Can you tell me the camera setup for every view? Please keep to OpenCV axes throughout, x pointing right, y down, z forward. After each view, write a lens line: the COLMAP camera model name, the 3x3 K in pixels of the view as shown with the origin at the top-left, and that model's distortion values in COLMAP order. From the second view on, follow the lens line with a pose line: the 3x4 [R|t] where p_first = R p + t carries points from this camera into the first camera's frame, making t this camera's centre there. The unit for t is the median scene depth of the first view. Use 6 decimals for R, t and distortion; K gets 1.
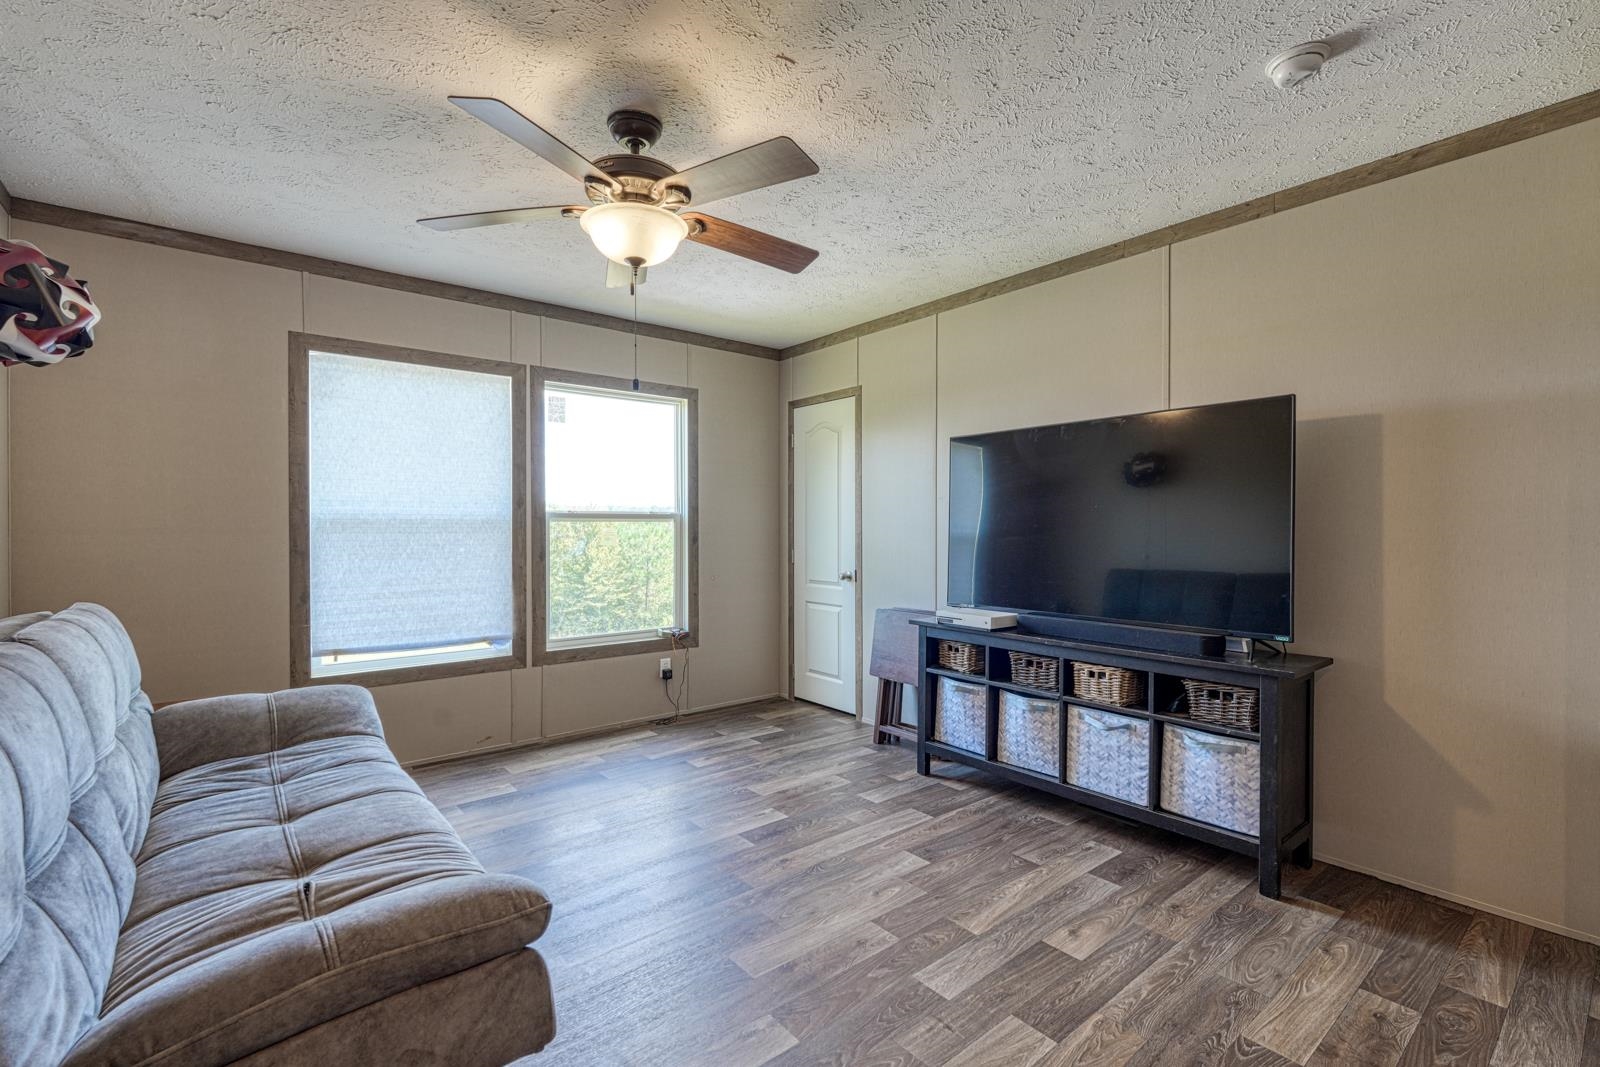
lens RADIAL K [[706.5, 0, 798.2], [0, 706.5, 532.1], [0, 0, 1]] dist [0.001369, -0.000227]
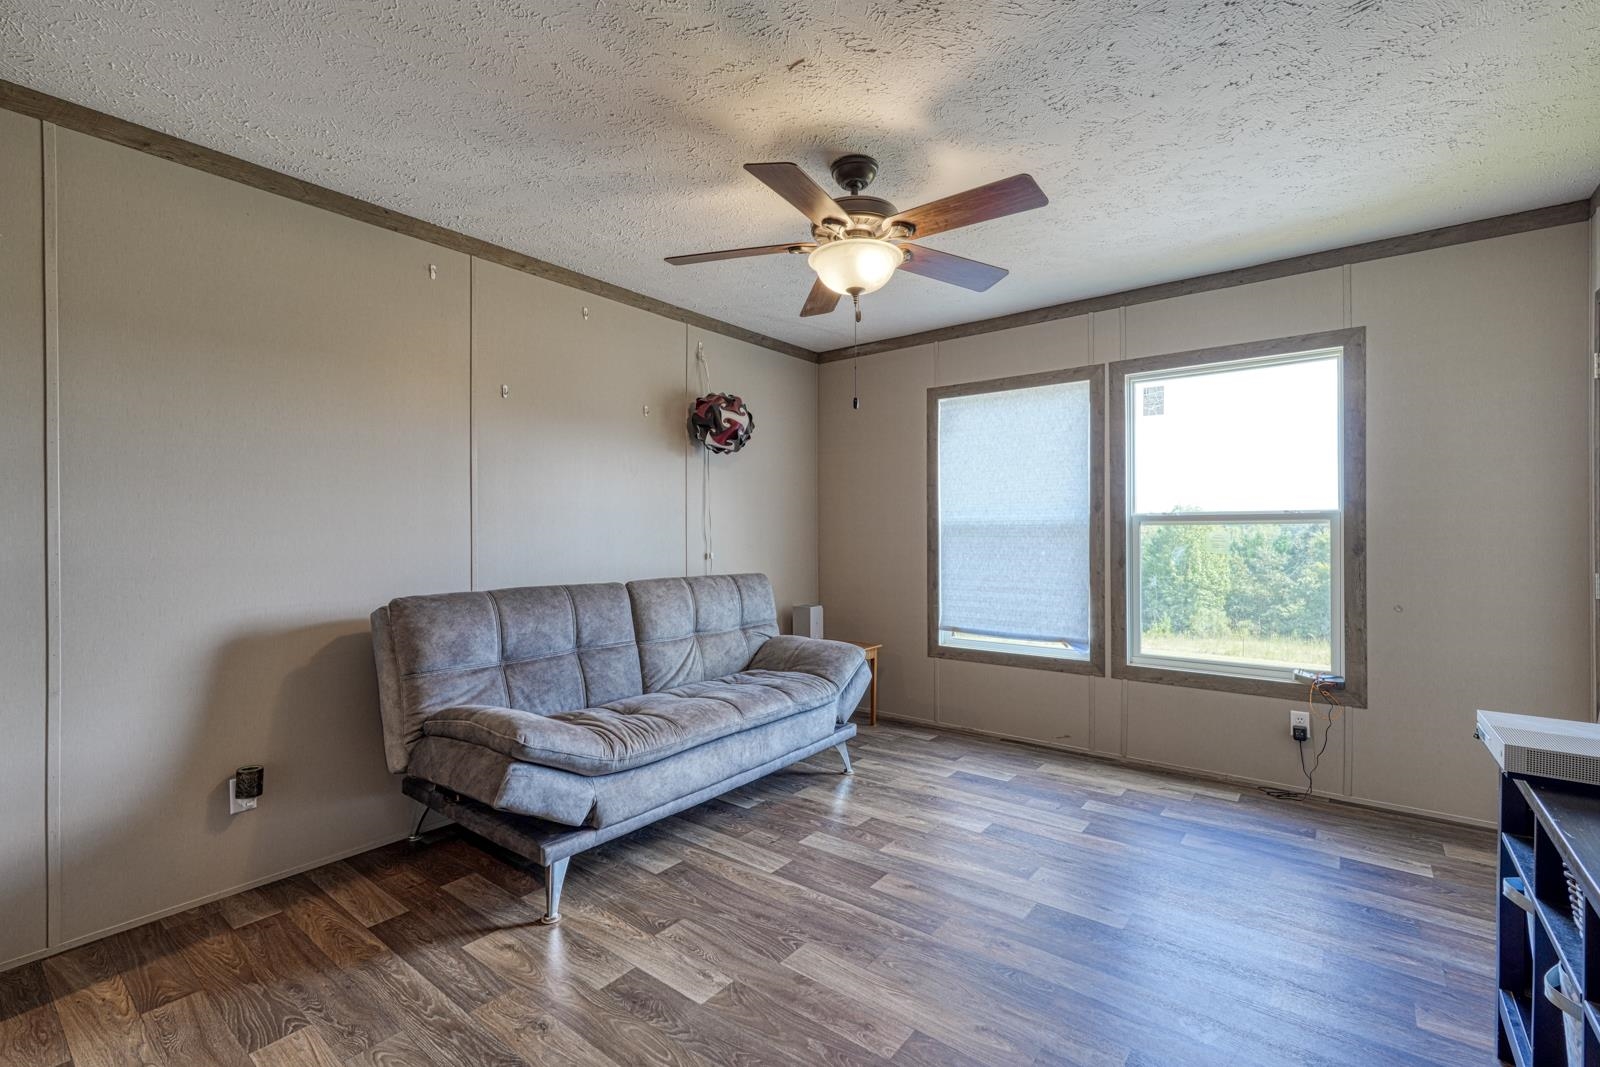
lens RADIAL K [[706.5, 0, 798.2], [0, 706.5, 532.1], [0, 0, 1]] dist [0.001369, -0.000227]
pose [[0.218891, -0.001564, -0.975748, 0.472449], [-0.003713, 0.999990, -0.002436, -0.002410], [0.975742, 0.004156, 0.218883, 0.386412]]
